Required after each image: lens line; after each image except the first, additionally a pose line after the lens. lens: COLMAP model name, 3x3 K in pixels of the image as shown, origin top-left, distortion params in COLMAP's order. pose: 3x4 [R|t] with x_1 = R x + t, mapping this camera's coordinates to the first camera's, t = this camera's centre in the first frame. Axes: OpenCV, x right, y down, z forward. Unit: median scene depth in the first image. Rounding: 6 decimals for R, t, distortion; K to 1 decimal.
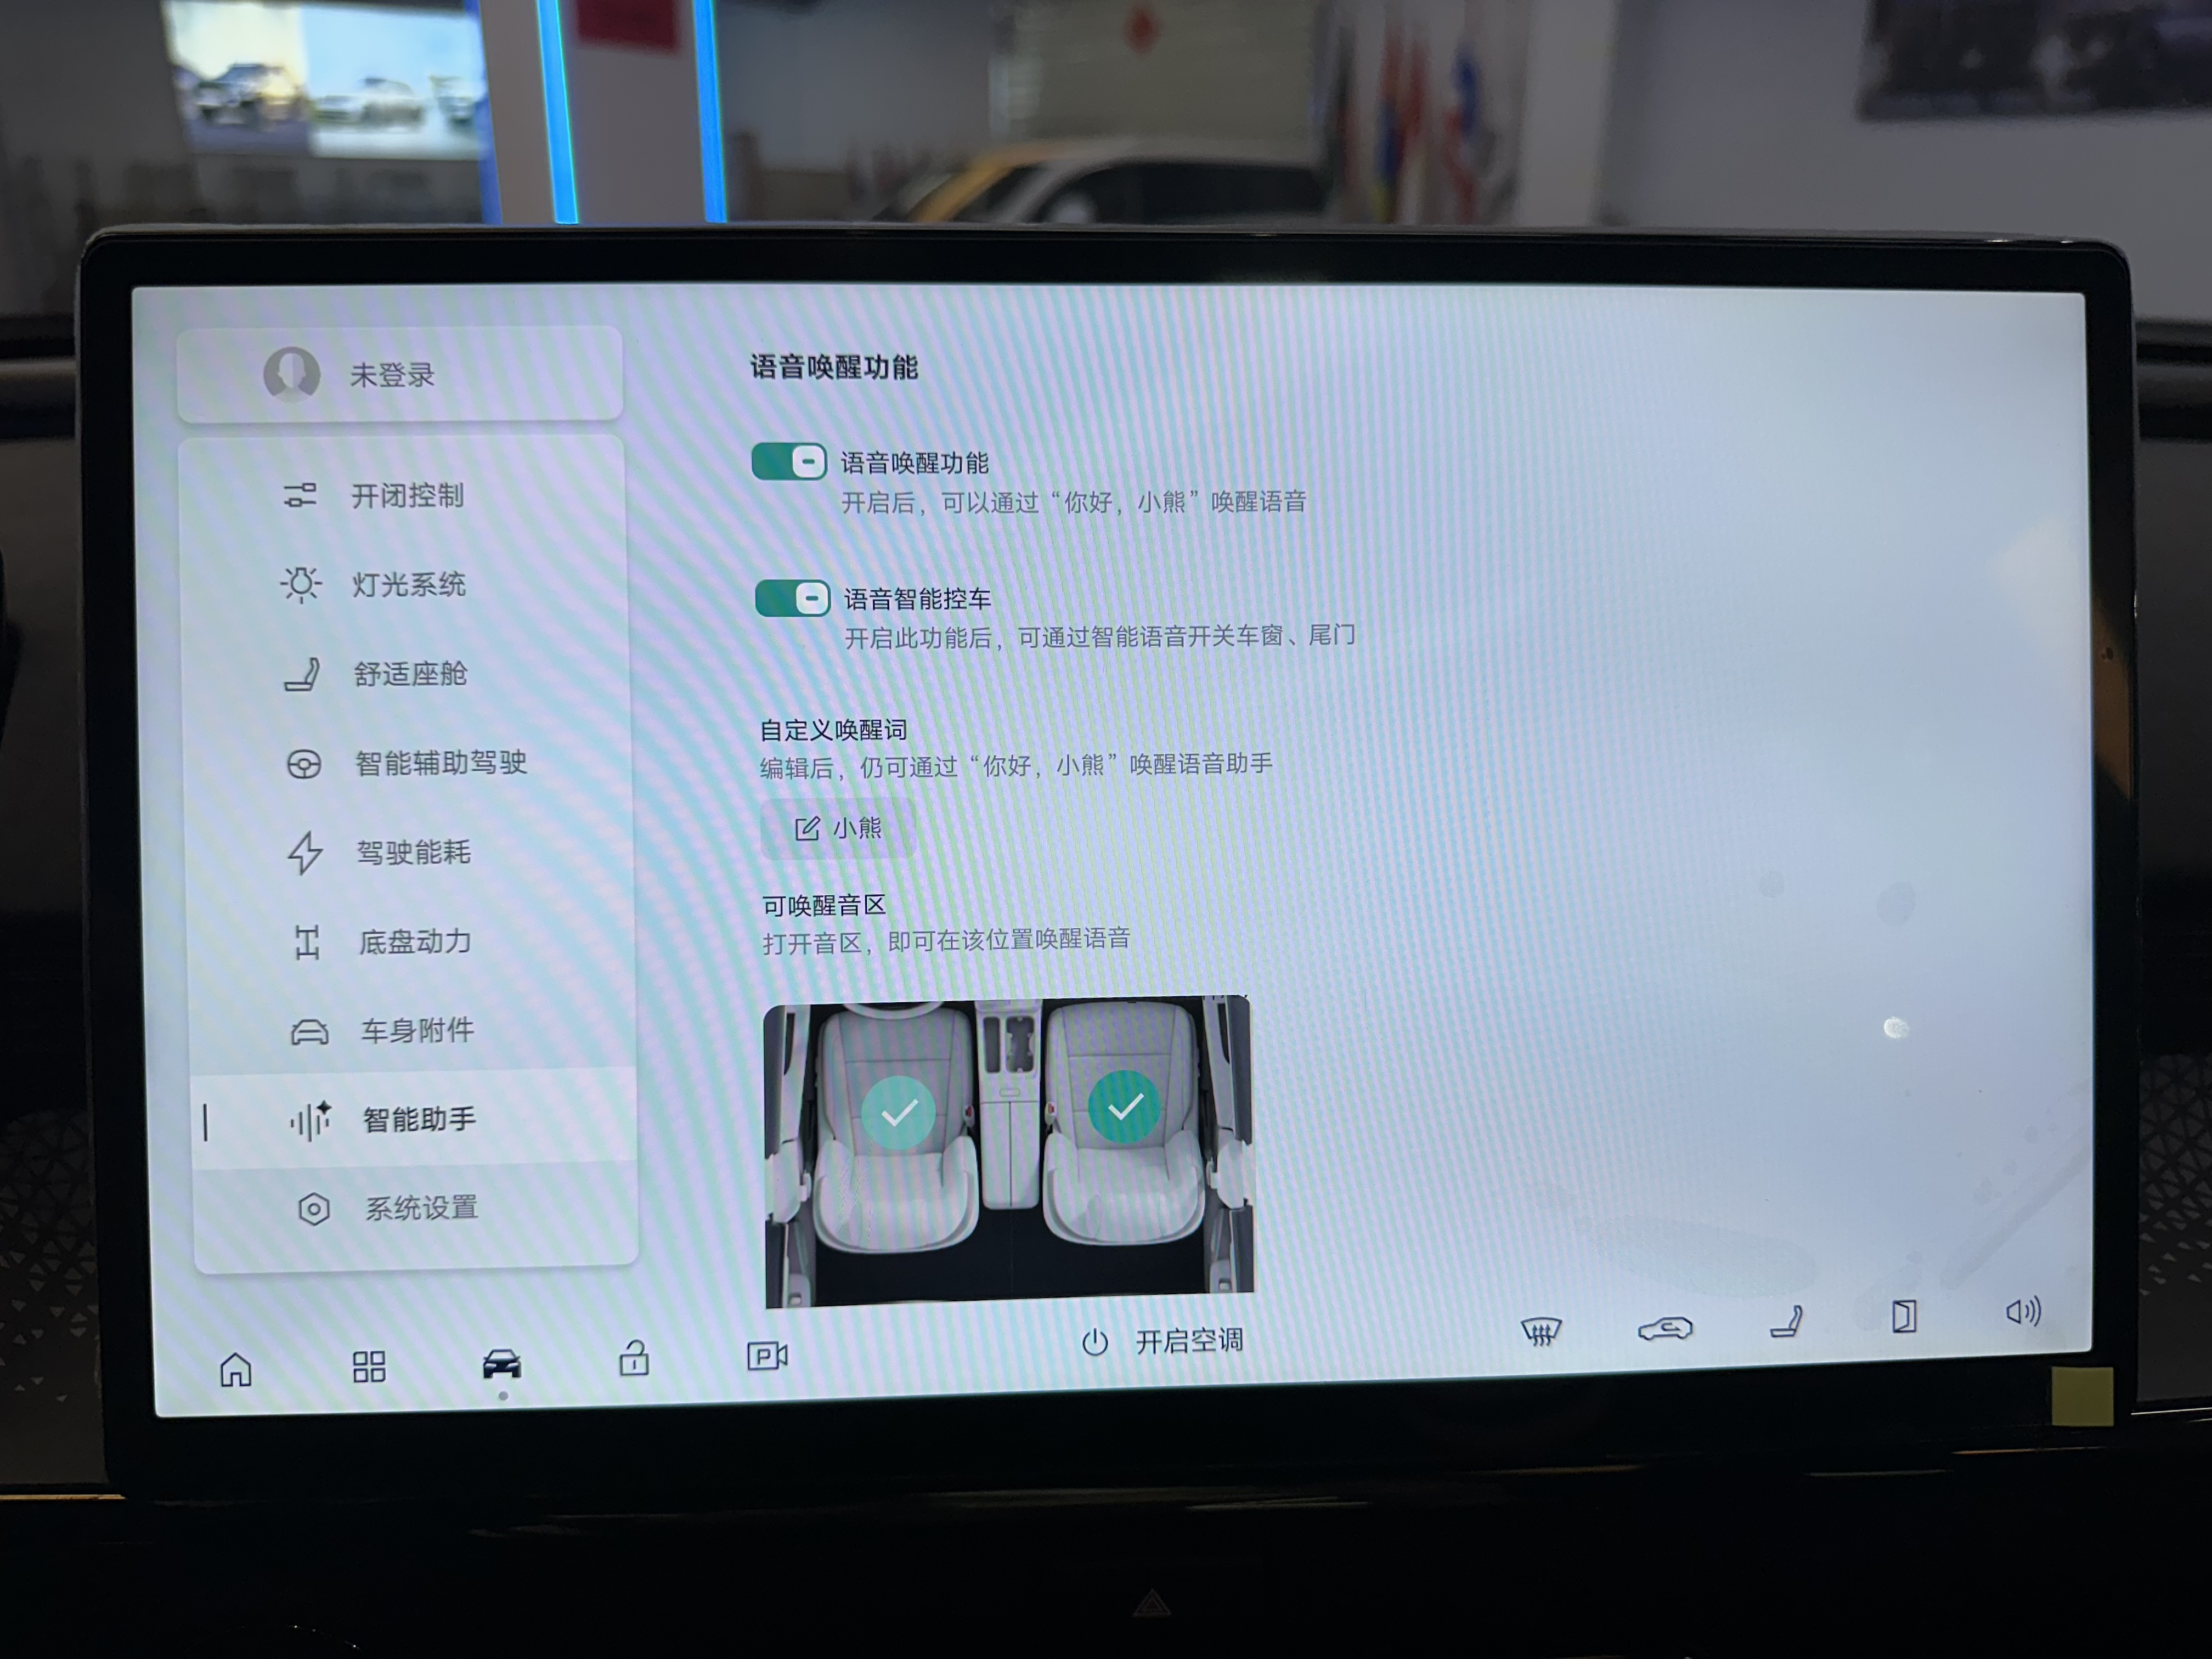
lens RADIAL K [[1534.1, 0, 1168.0], [0, 1534.1, 838.8], [0, 0, 1]] dist [0.007194, -0.007220]
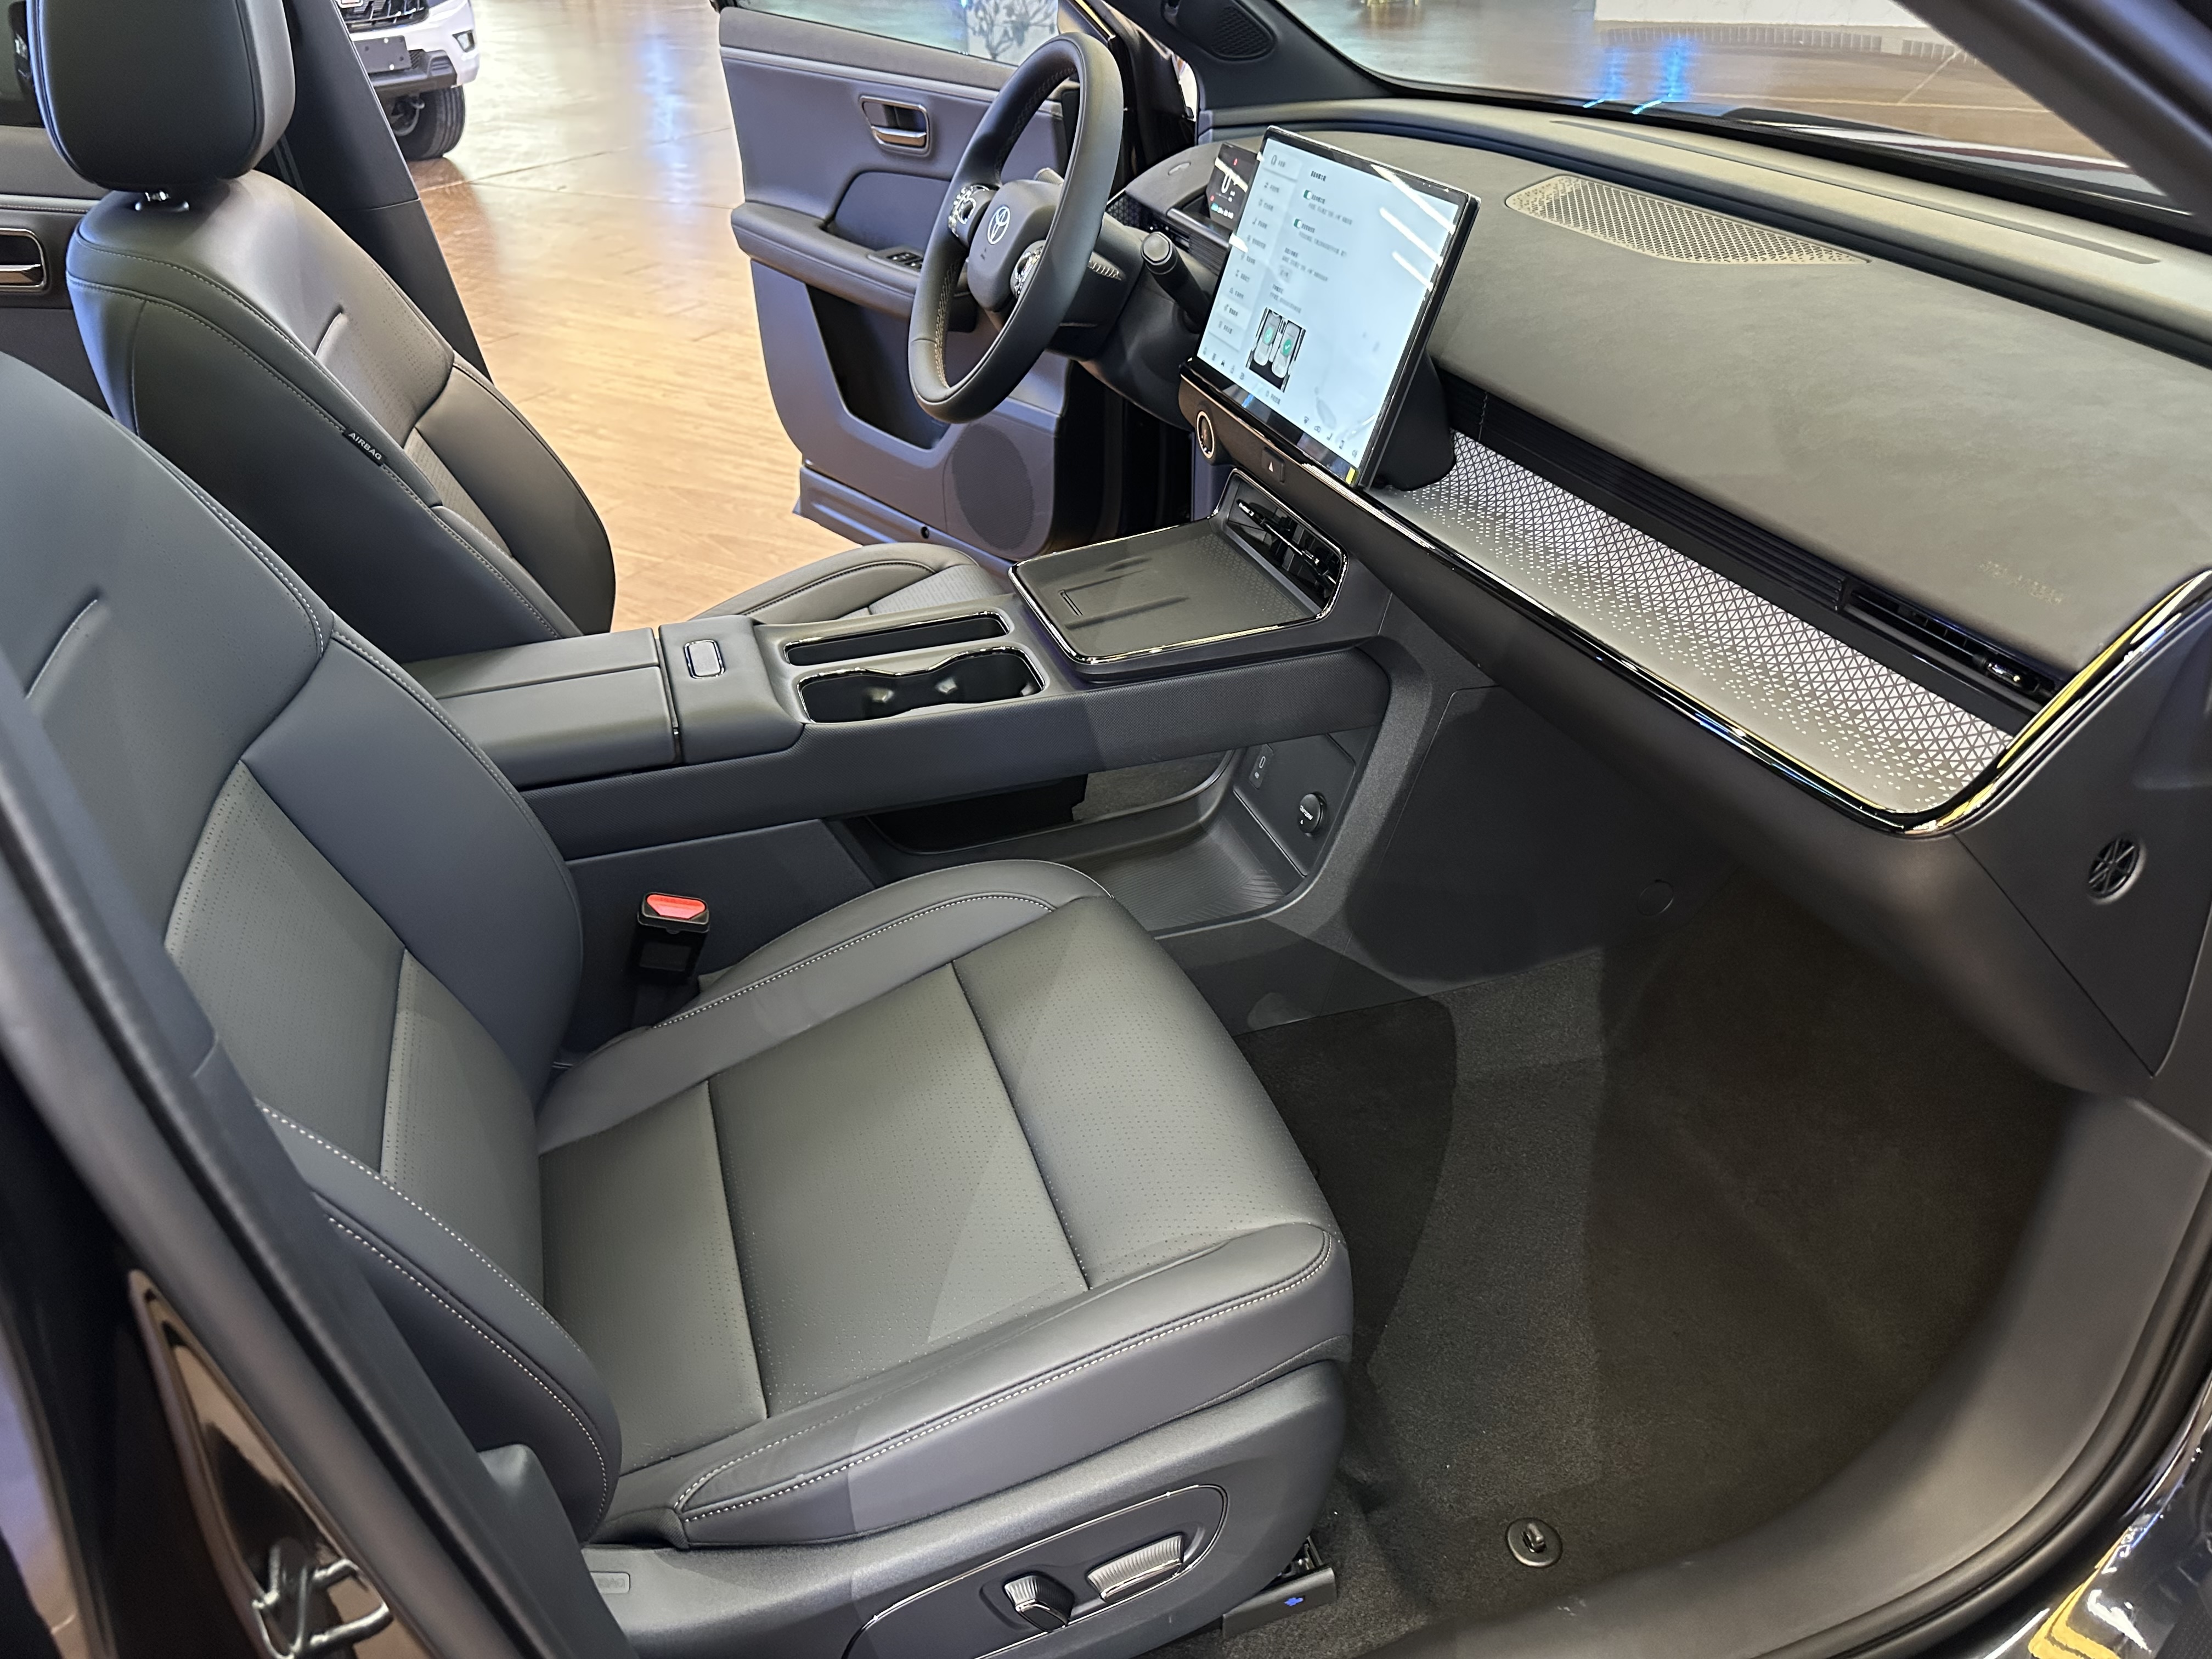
lens RADIAL K [[1555.4, 0, 1106.0], [0, 1555.4, 829.5], [0, 0, 1]] dist [-0.004179, -0.008772]
pose [[0.195332, 0.486859, -0.851360, 4.601953], [-0.322769, 0.851635, 0.412962, -0.348992], [0.926102, 0.194128, 0.323495, -0.748565]]
